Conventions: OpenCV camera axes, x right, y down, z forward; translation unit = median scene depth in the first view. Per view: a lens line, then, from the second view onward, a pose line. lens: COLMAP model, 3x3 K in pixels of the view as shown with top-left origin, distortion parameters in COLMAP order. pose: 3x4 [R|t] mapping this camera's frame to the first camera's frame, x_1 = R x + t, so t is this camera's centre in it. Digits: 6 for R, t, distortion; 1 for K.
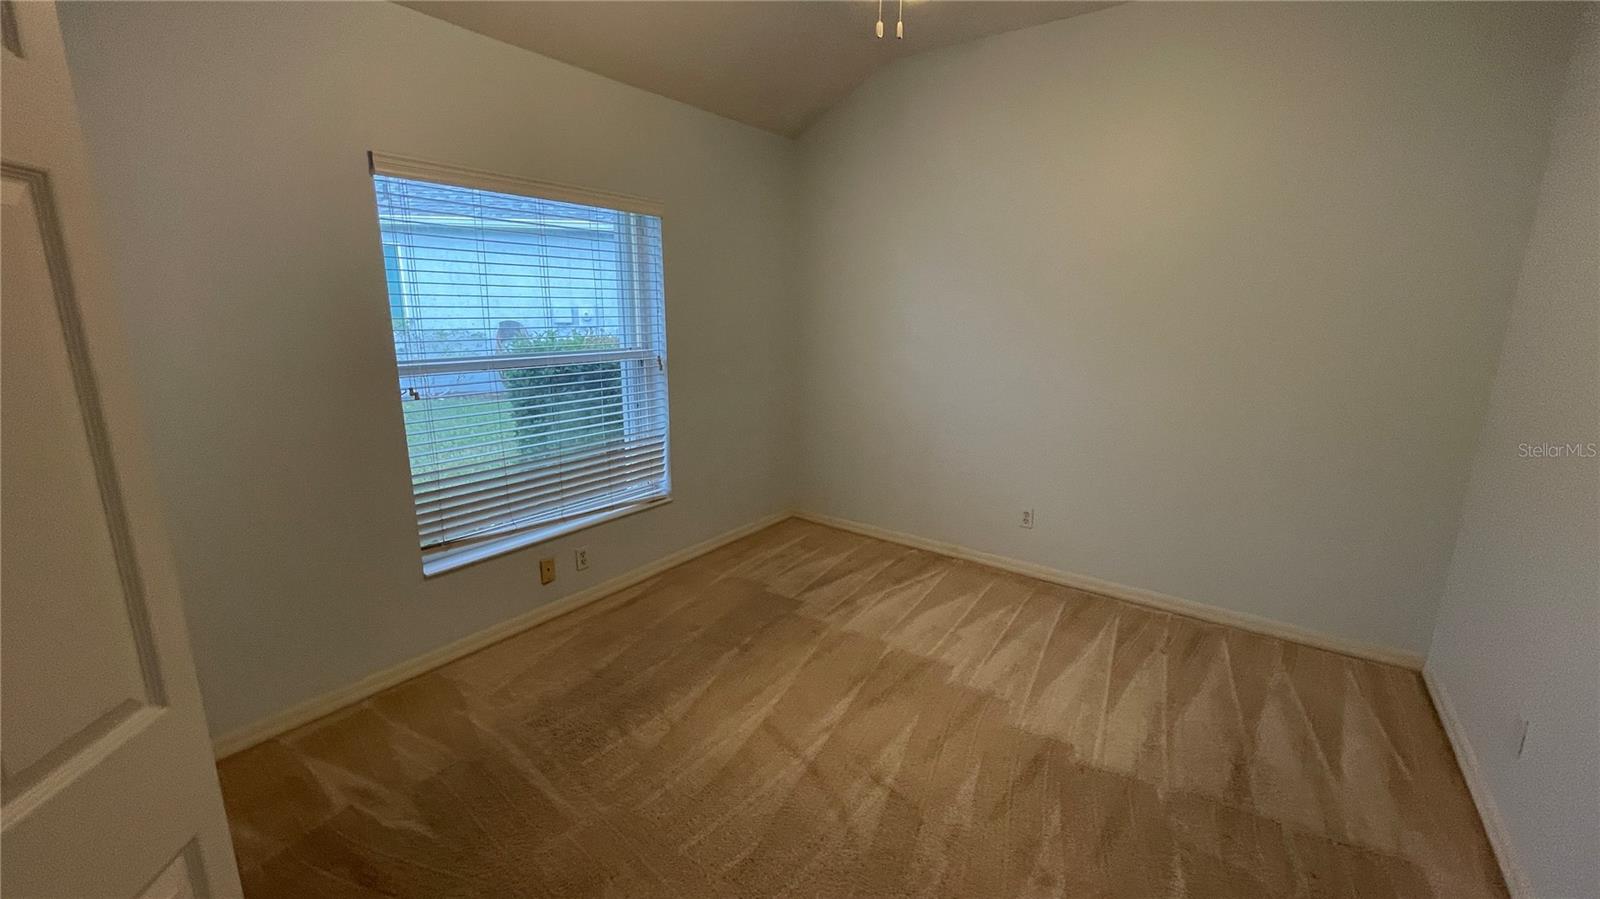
lens RADIAL K [[641.9, 0, 801.7], [0, 641.9, 452.6], [0, 0, 1]] dist [-0.000834, -0.000360]
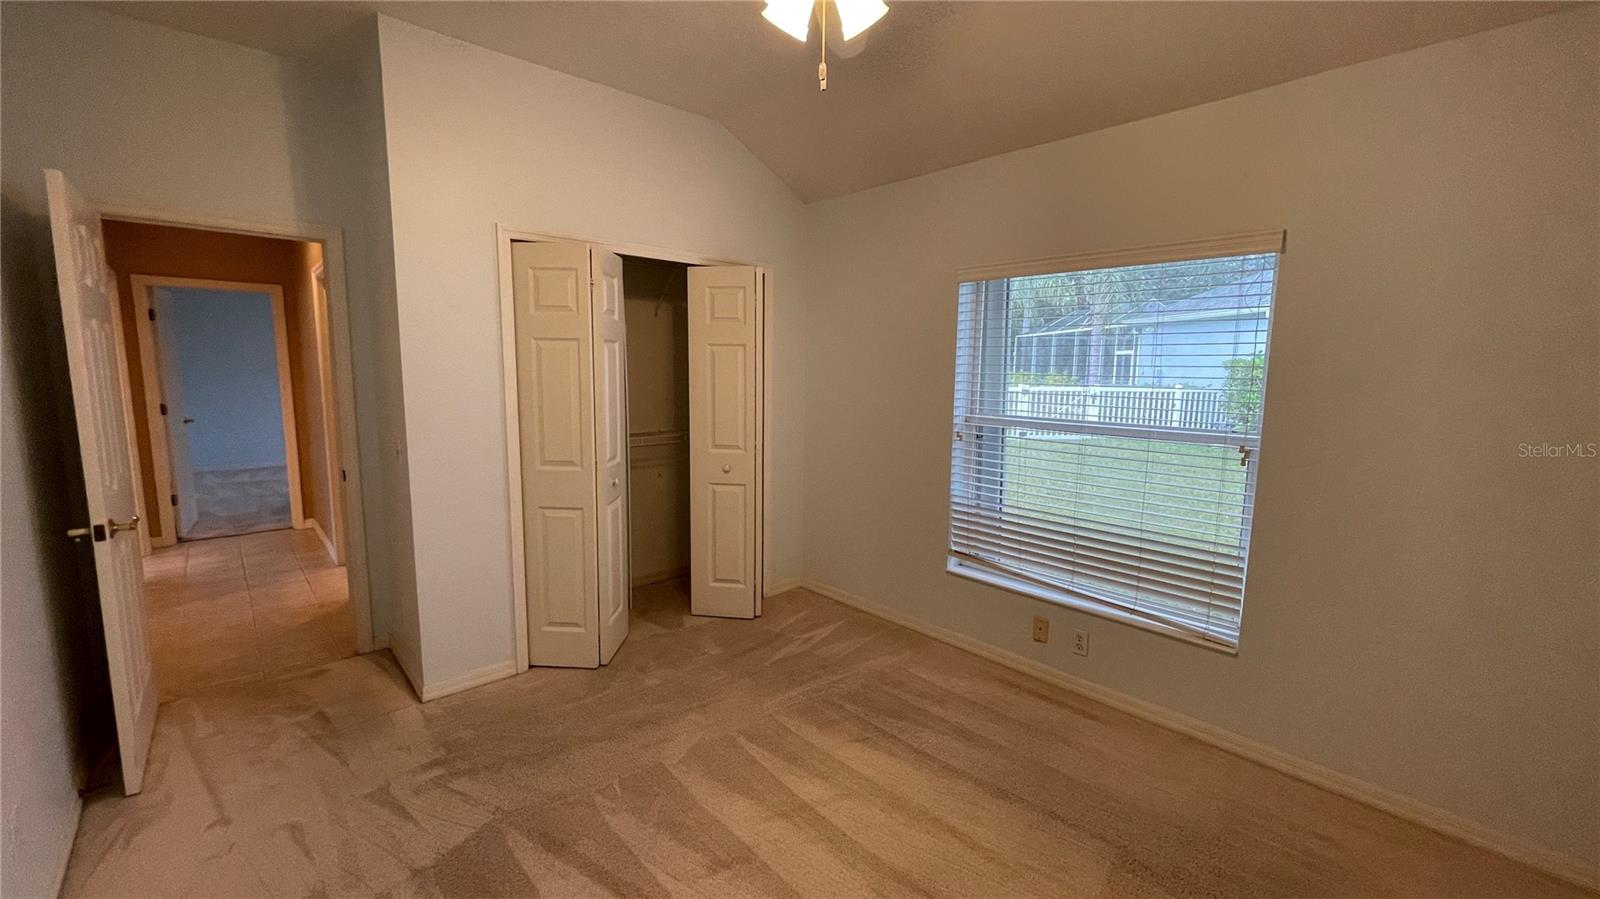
lens RADIAL K [[641.9, 0, 801.7], [0, 641.9, 452.6], [0, 0, 1]] dist [-0.000834, -0.000360]
pose [[-0.227857, 0.103565, -0.968171, 0.677682], [-0.233691, 0.959448, 0.157631, -0.164693], [0.945235, 0.262171, -0.194415, 0.810147]]
